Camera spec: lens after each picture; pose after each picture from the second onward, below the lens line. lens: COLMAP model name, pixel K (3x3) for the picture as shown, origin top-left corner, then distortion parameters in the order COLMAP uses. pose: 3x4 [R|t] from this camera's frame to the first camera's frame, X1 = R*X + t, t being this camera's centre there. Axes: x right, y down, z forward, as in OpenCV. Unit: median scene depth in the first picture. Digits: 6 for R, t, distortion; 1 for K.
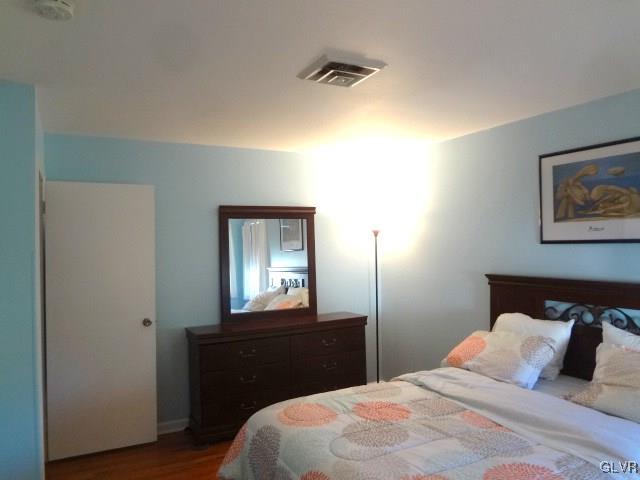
lens RADIAL K [[481.5, 0, 320.0], [0, 481.5, 240.0], [0, 0, 1]] dist [-0.012543, 0.004771]
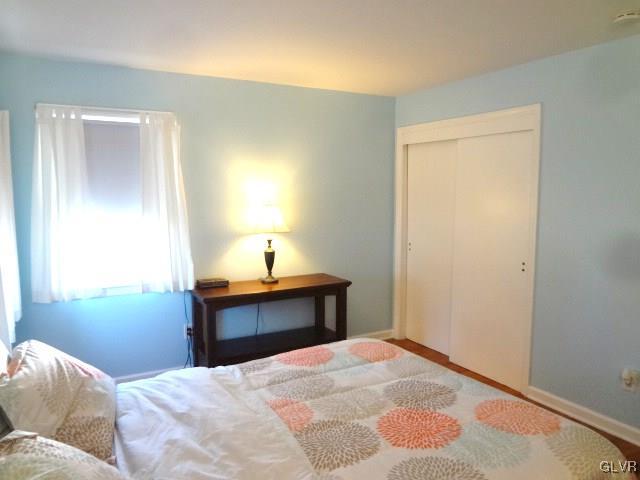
lens RADIAL K [[481.5, 0, 320.0], [0, 481.5, 240.0], [0, 0, 1]] dist [-0.012543, 0.004771]
pose [[-0.999340, 0.010725, -0.034721, 0.245754], [0.007481, 0.995706, 0.092268, 0.014271], [0.035561, 0.091948, -0.995129, 1.379954]]
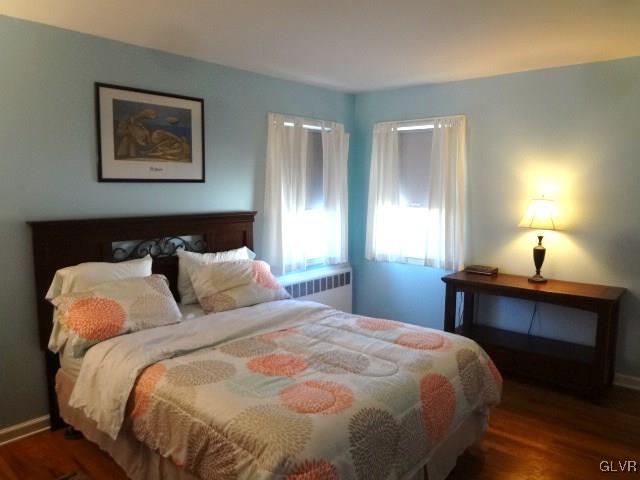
lens RADIAL K [[481.5, 0, 320.0], [0, 481.5, 240.0], [0, 0, 1]] dist [-0.012543, 0.004771]
pose [[-0.356079, -0.100555, 0.929030, -0.597903], [-0.007791, 0.994478, 0.104653, 0.020168], [-0.934423, 0.030027, -0.354896, 1.026161]]
